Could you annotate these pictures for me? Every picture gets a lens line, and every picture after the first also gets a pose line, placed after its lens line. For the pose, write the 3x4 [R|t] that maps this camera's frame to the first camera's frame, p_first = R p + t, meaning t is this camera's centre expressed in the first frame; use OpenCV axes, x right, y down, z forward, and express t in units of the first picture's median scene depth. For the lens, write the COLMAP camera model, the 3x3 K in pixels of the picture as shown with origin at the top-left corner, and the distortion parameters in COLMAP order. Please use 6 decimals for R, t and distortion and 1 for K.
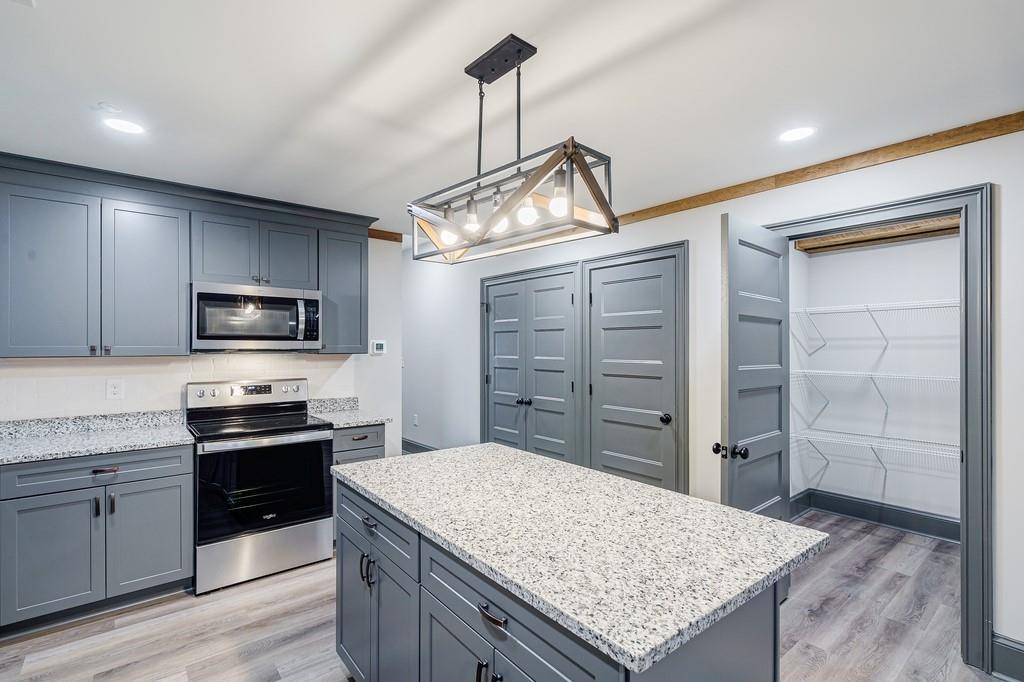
lens RADIAL K [[469.1, 0, 513.6], [0, 469.1, 344.3], [0, 0, 1]] dist [-0.000286, 0.000616]
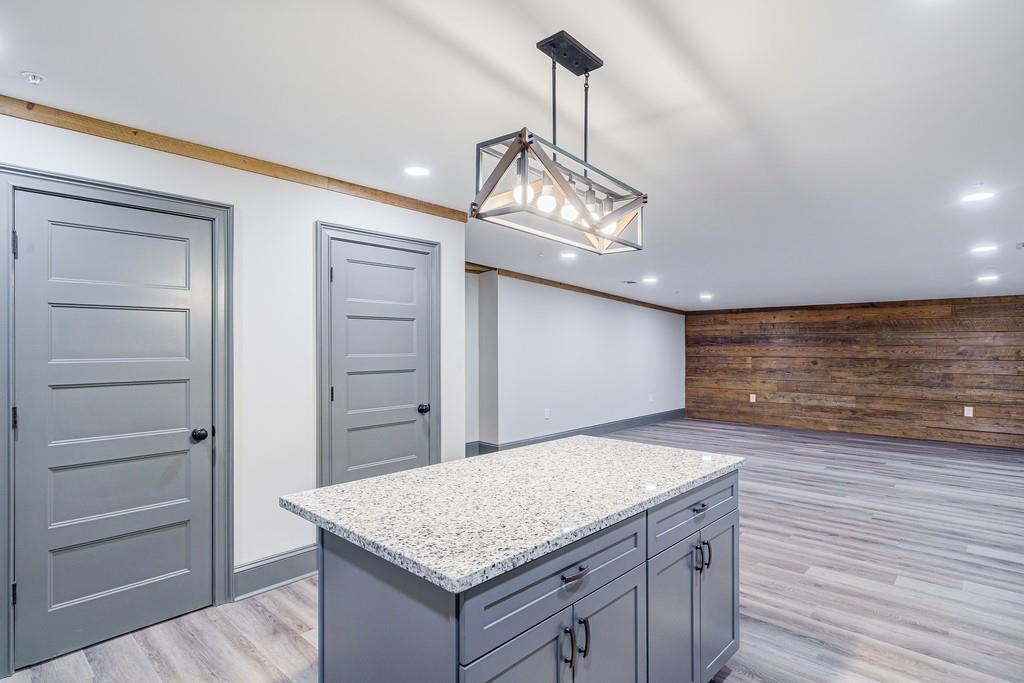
lens RADIAL K [[526.6, 0, 510.7], [0, 526.6, 346.3], [0, 0, 1]] dist [-0.023864, -0.000168]
pose [[-0.134718, 0.002533, 0.990881, -0.594399], [-0.002439, 0.999993, -0.002888, 0.021568], [-0.990881, -0.002805, -0.134710, 0.664770]]
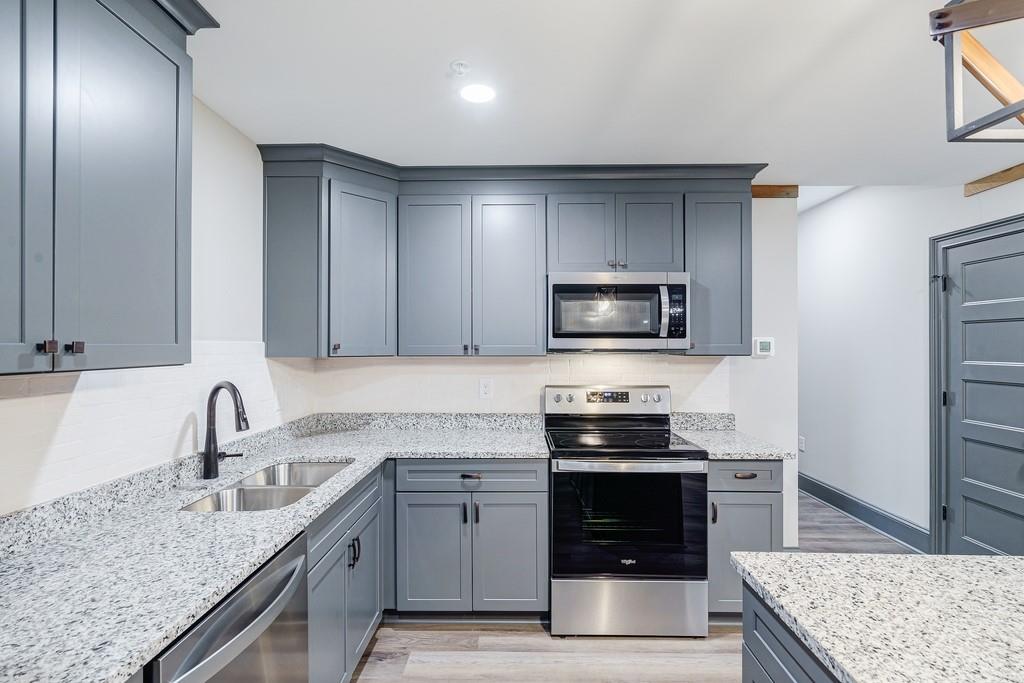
lens RADIAL K [[483.2, 0, 517.5], [0, 483.2, 343.8], [0, 0, 1]] dist [-0.001539, 0.000147]
pose [[0.770336, -0.002655, -0.637633, -0.138715], [0.002501, 0.999996, -0.001143, 0.001942], [0.637633, -0.000714, 0.770340, 0.244264]]
